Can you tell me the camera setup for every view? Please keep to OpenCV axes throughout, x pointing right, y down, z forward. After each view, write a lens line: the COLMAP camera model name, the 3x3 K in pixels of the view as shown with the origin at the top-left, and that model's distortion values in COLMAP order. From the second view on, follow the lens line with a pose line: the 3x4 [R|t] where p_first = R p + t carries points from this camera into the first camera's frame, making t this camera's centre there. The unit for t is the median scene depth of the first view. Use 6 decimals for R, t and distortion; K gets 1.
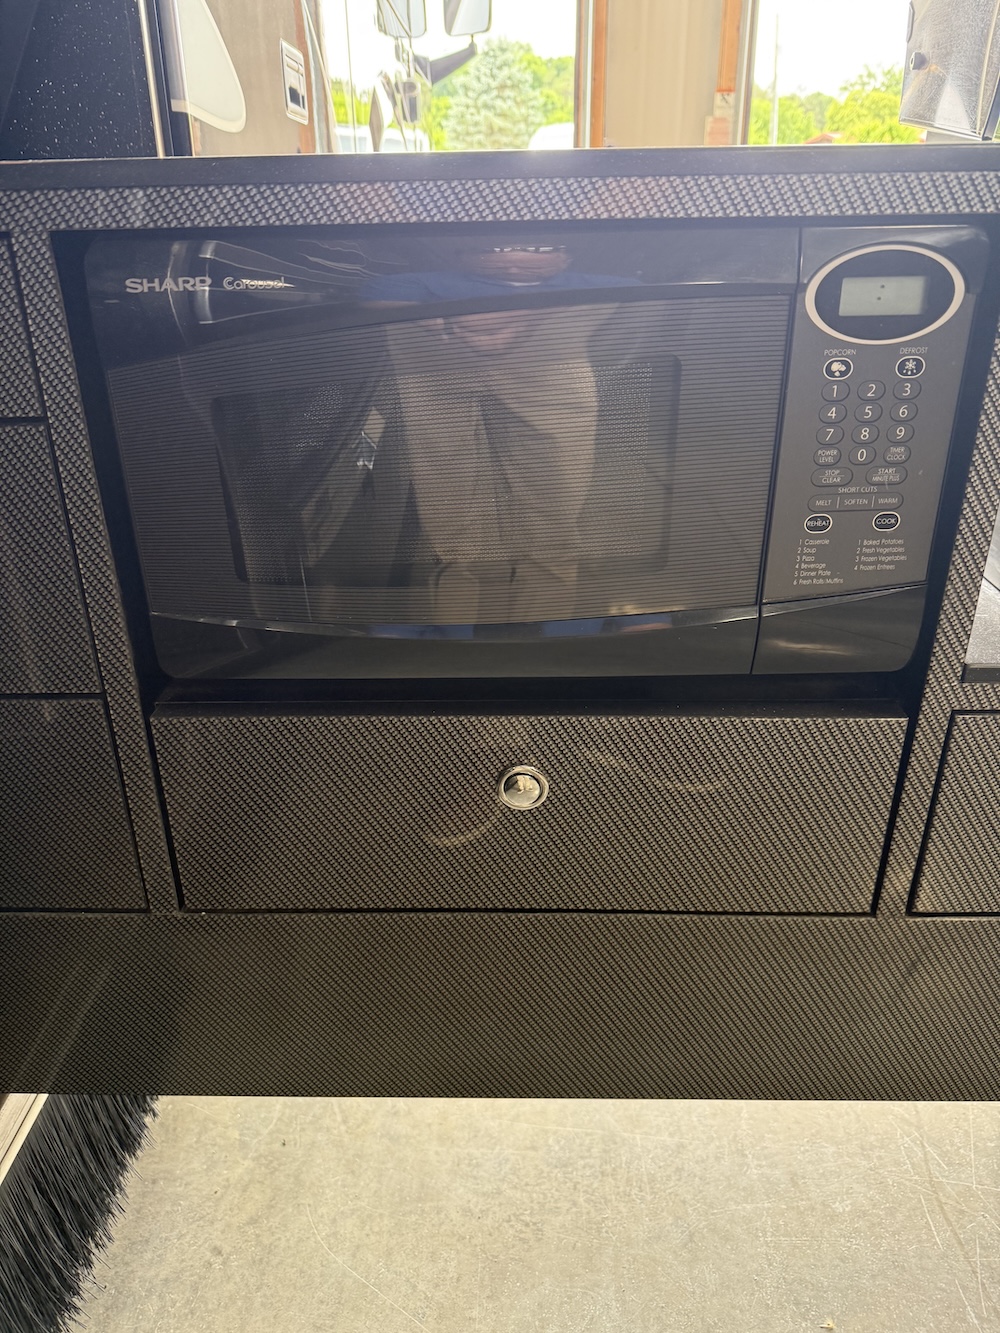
lens RADIAL K [[949.2, 0, 500.0], [0, 949.2, 666.5], [0, 0, 1]] dist [0.003171, -0.000893]
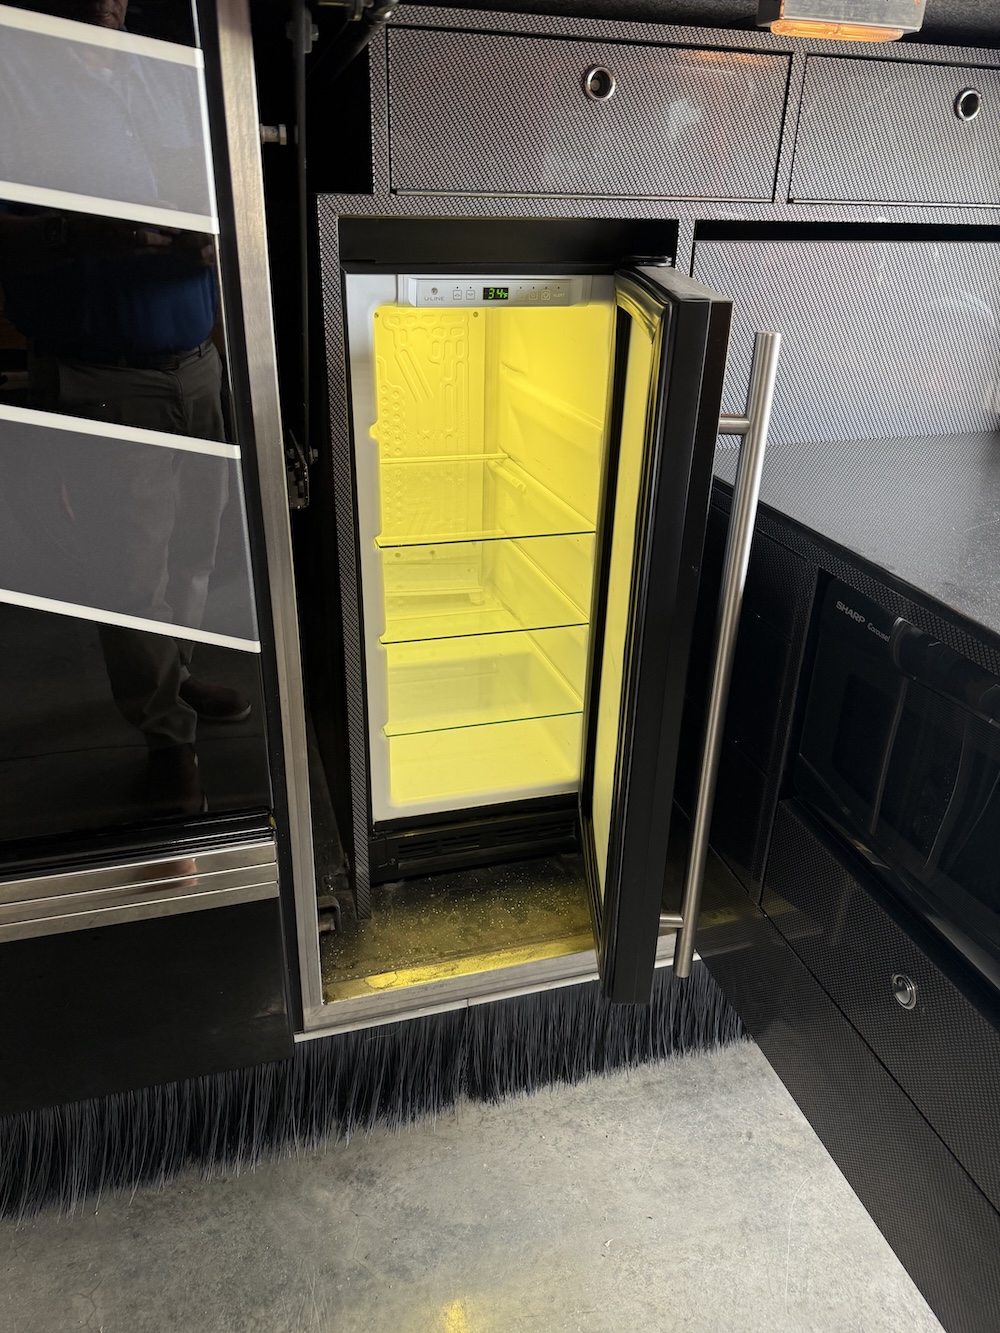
lens RADIAL K [[949.2, 0, 500.0], [0, 949.2, 666.5], [0, 0, 1]] dist [0.003171, -0.000893]
pose [[0.295045, 0.440296, -0.847991, 0.954315], [-0.434170, 0.852363, 0.291504, -0.504550], [0.851143, 0.282165, 0.442649, -0.324638]]
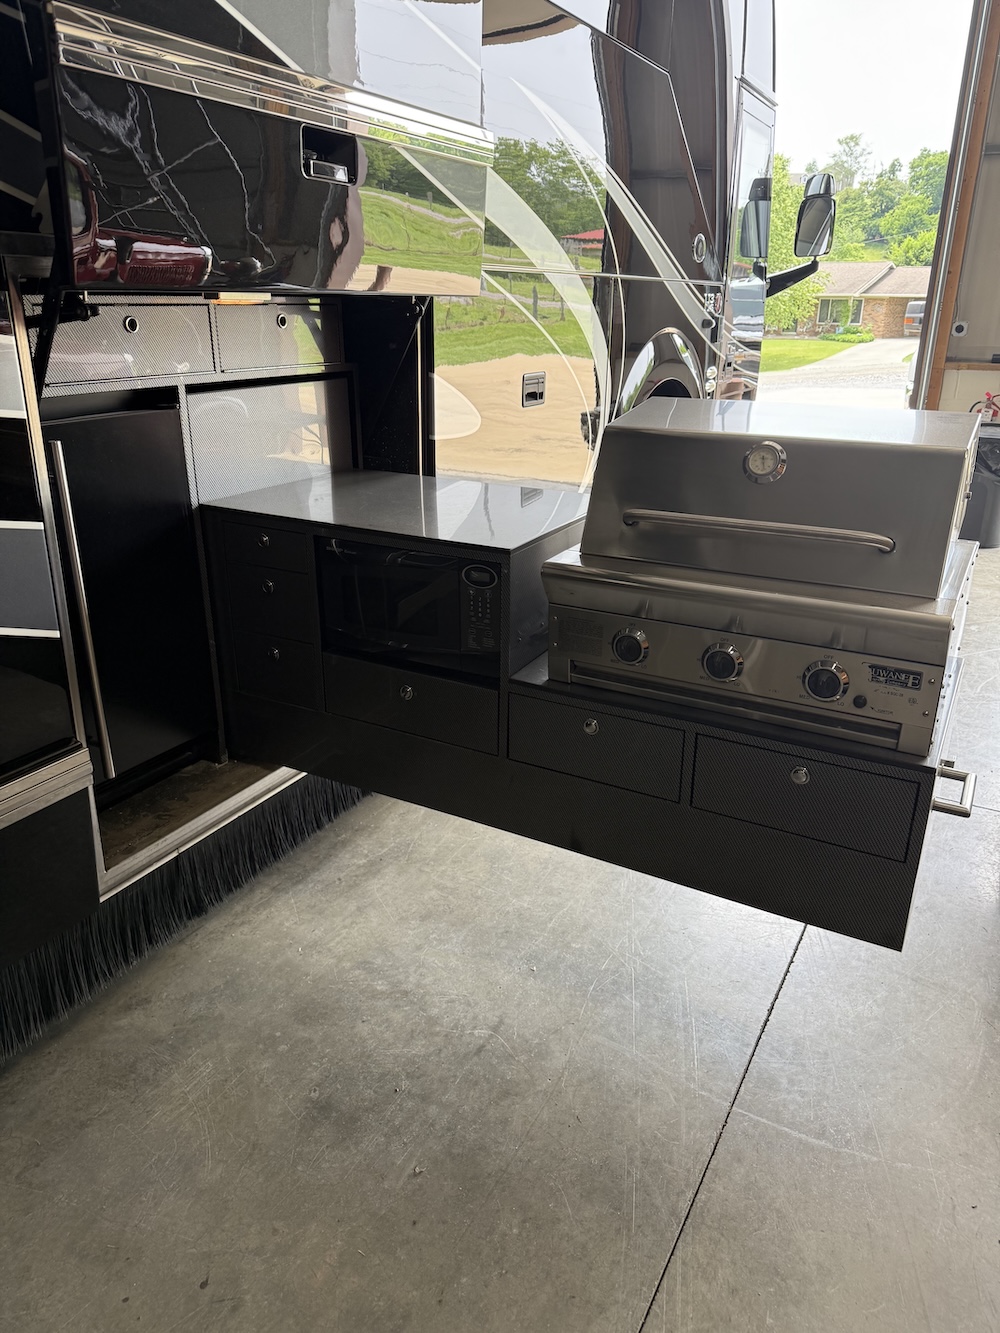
lens RADIAL K [[949.2, 0, 500.0], [0, 949.2, 666.5], [0, 0, 1]] dist [0.003171, -0.000893]
pose [[0.884844, 0.187352, -0.426557, 2.005151], [-0.218907, 0.975408, -0.025680, 0.055138], [0.411256, 0.116099, 0.904096, -2.253685]]
